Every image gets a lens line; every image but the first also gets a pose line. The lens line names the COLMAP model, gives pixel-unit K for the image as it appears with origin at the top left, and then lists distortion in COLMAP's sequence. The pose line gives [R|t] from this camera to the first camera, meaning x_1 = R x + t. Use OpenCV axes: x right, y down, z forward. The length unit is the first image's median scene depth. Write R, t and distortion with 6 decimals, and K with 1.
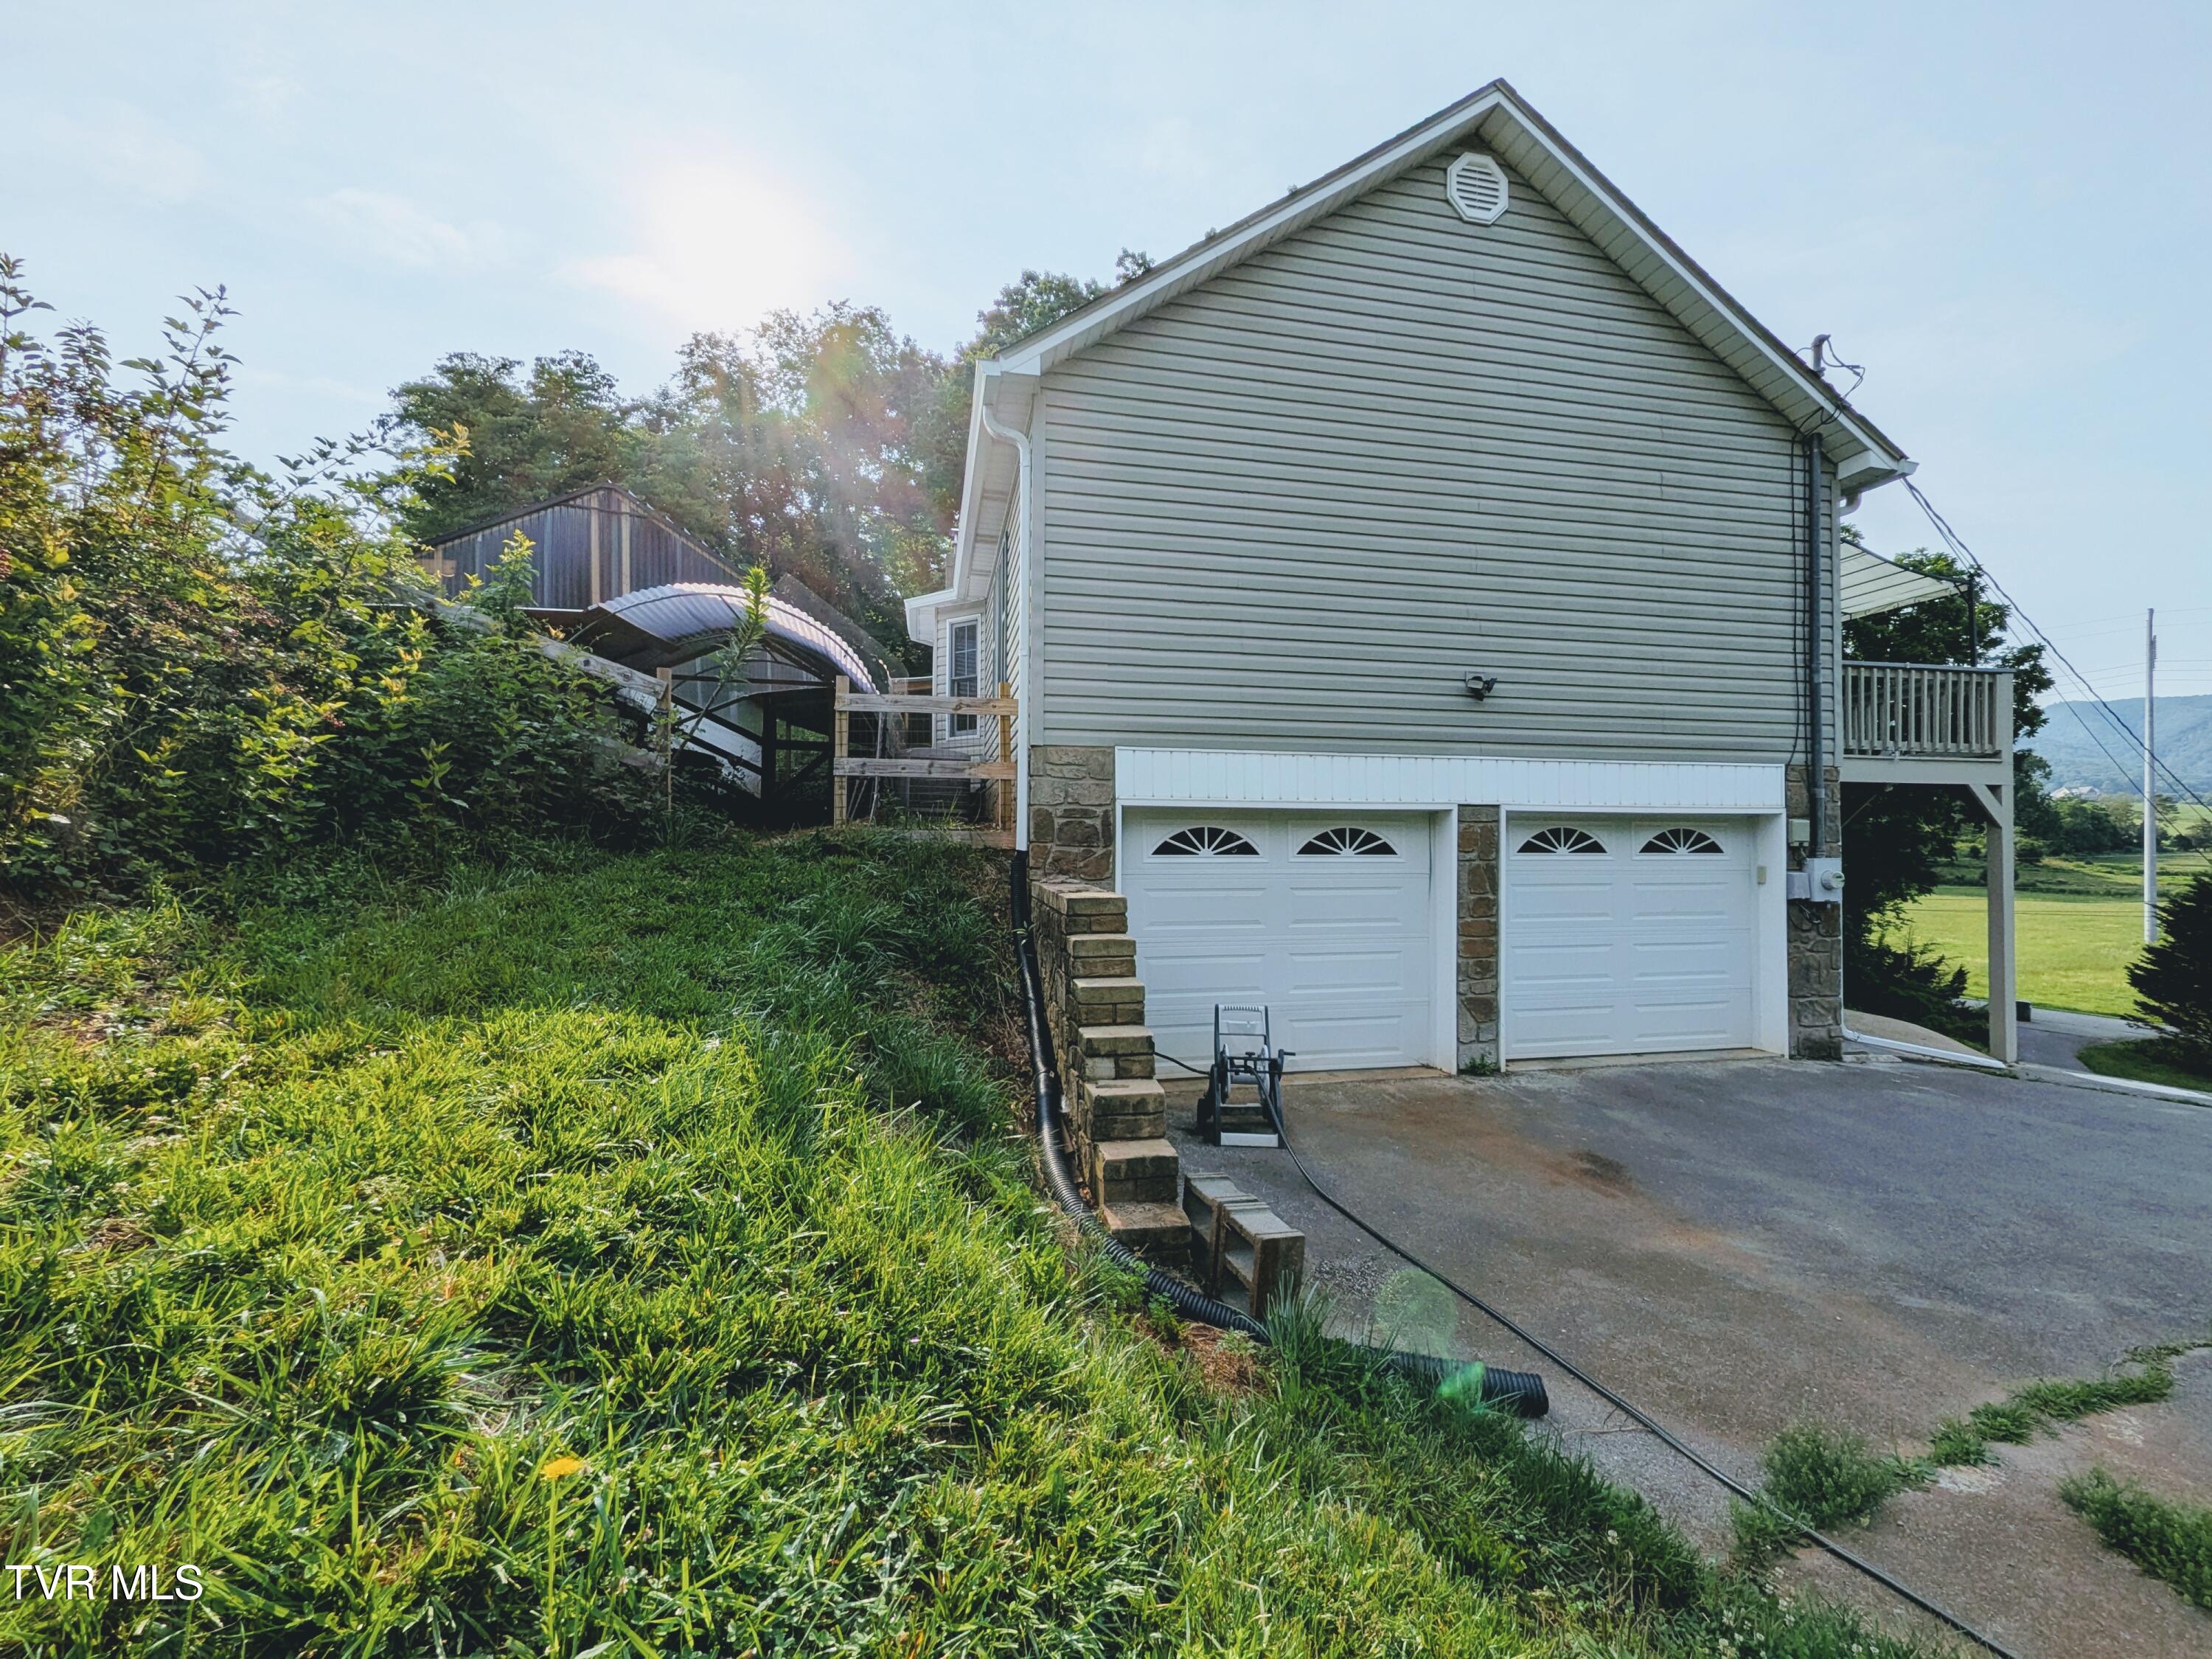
lens RADIAL K [[880.6, 0, 1096.4], [0, 880.6, 829.8], [0, 0, 1]] dist [0.003115, 0.000036]
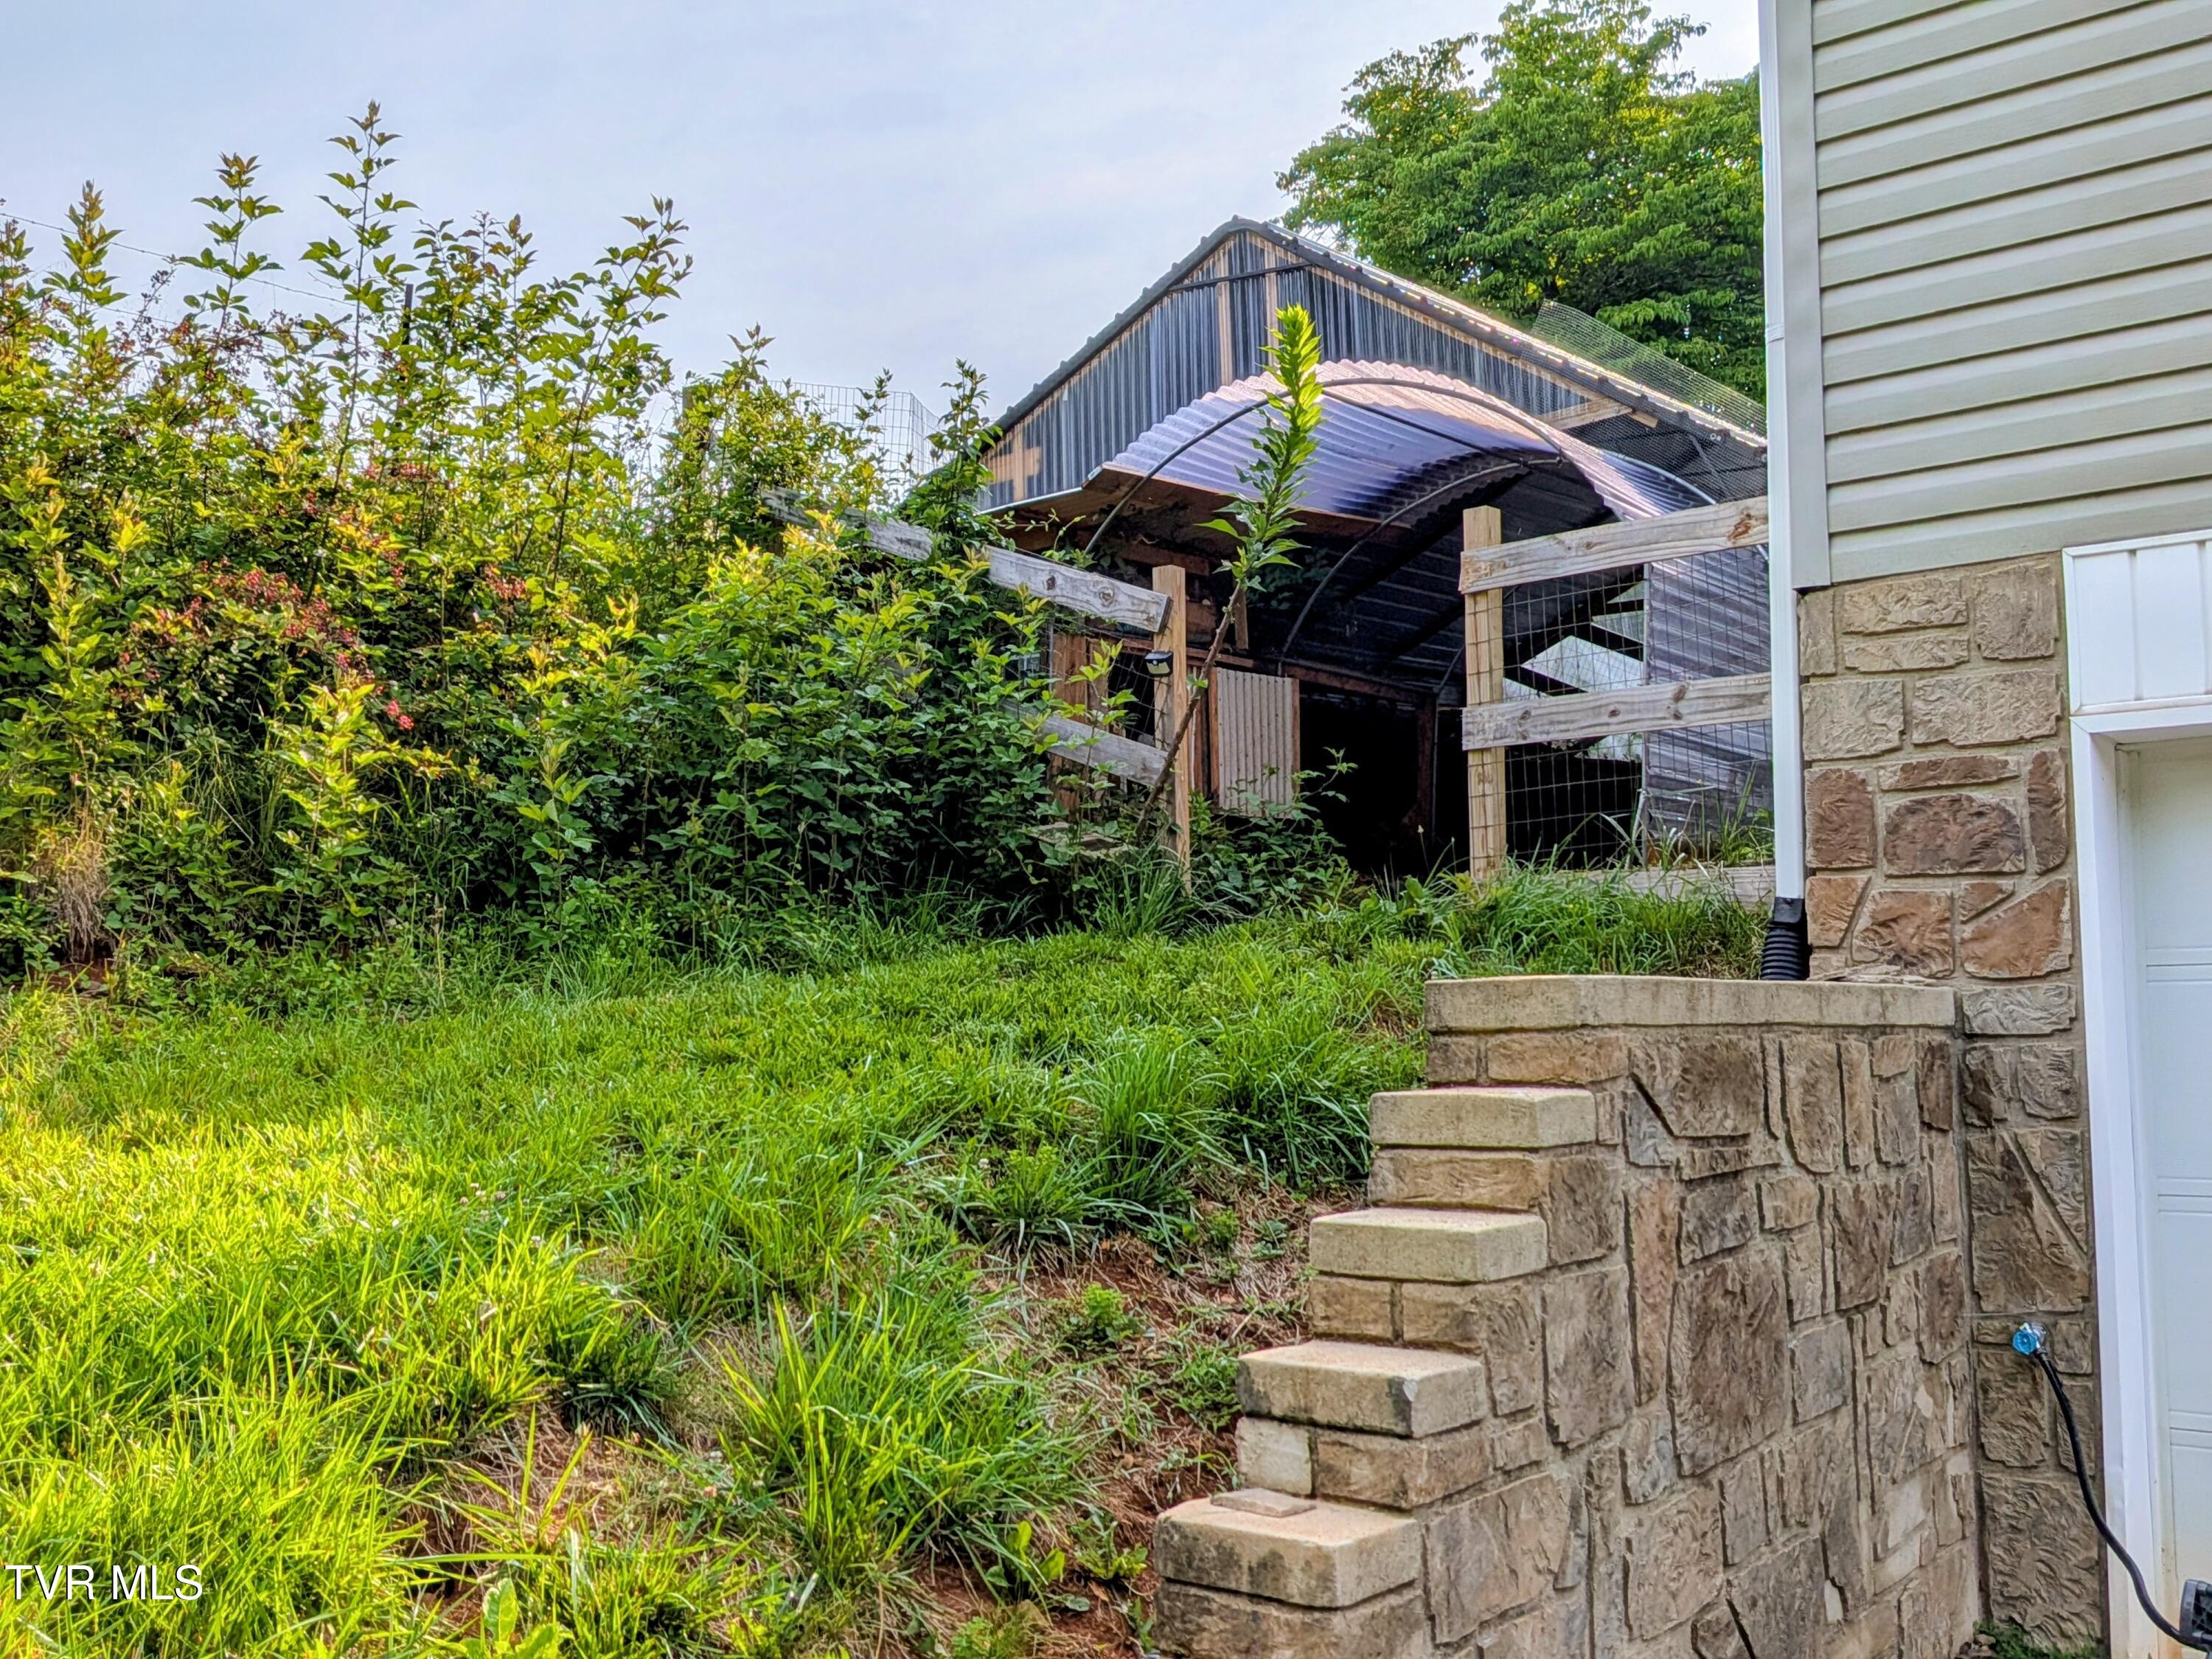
lens RADIAL K [[2165.0, 0, 1106.8], [0, 2165.0, 823.8], [0, 0, 1]] dist [0.046483, 0.000000]
pose [[0.639301, -0.086964, -0.764024, 0.355643], [0.025326, 0.995427, -0.092112, 0.059061], [0.768540, 0.039537, 0.638579, 0.231941]]
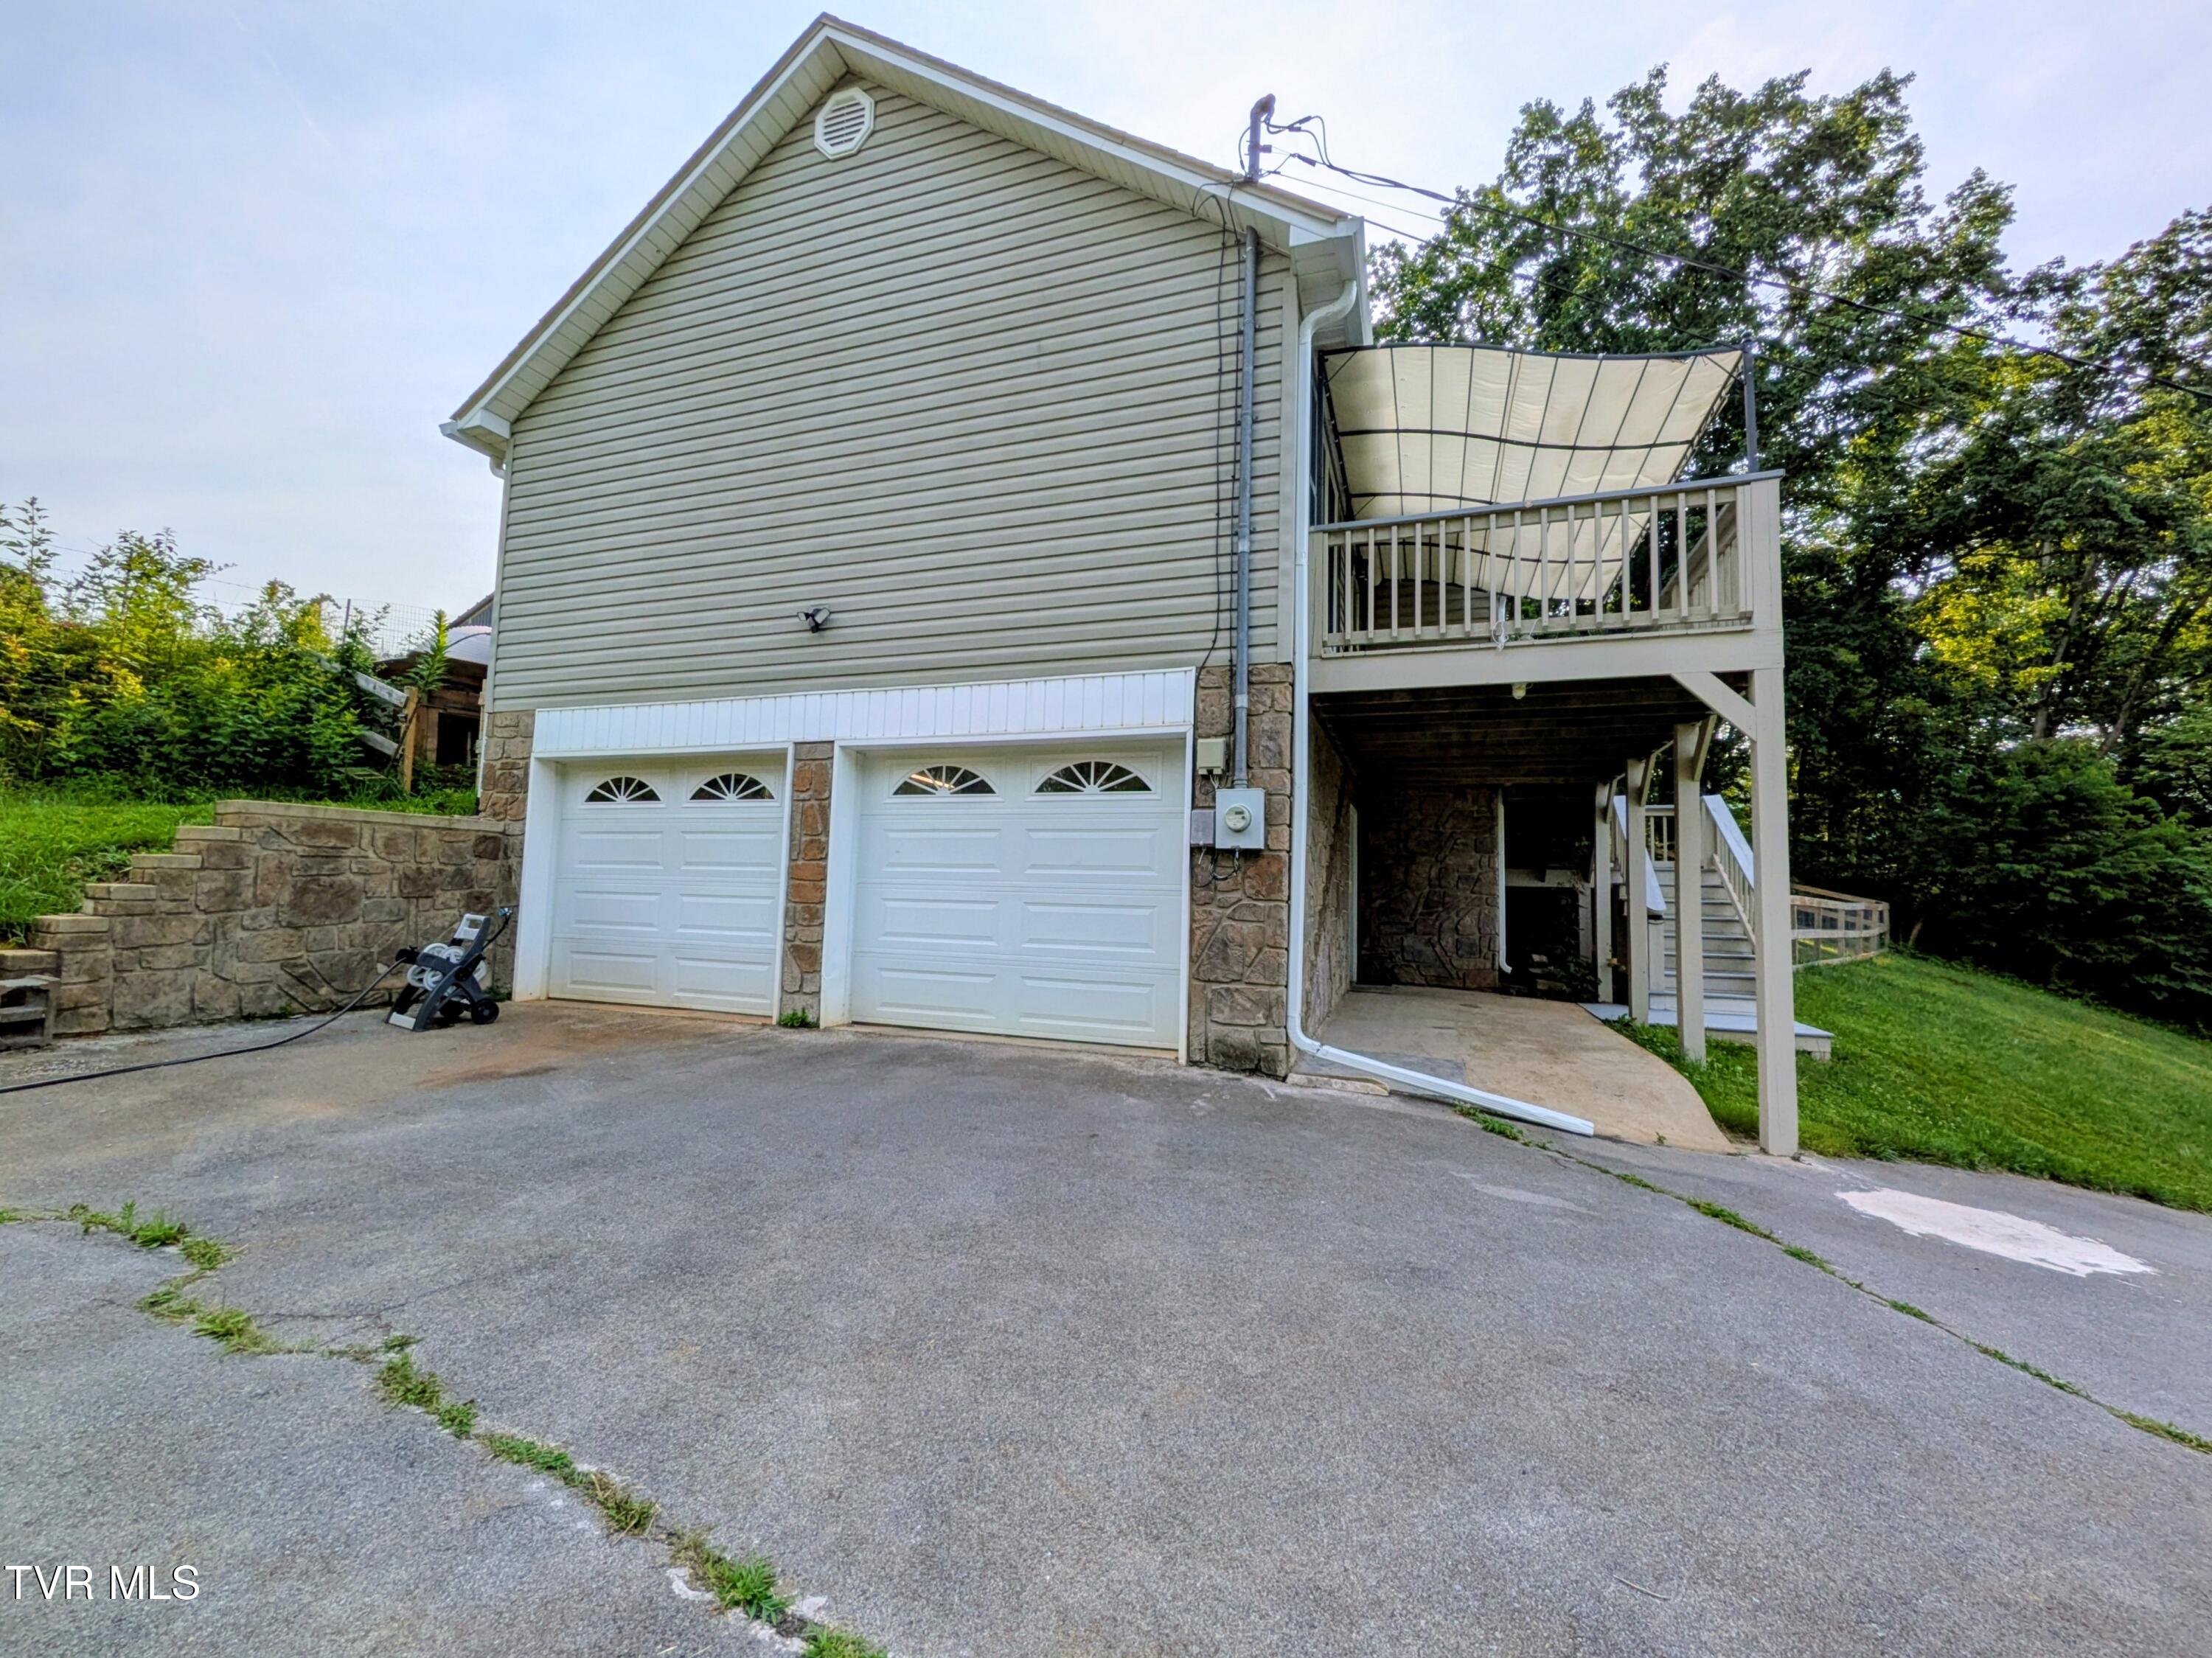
lens RADIAL K [[880.5, 0, 1107.2], [0, 880.5, 827.8], [0, 0, 1]] dist [0.003115, 0.000036]
pose [[0.855007, -0.019733, -0.518241, 1.196130], [-0.012863, 0.998162, -0.059228, 0.116748], [0.518457, 0.057306, 0.853181, 0.359133]]
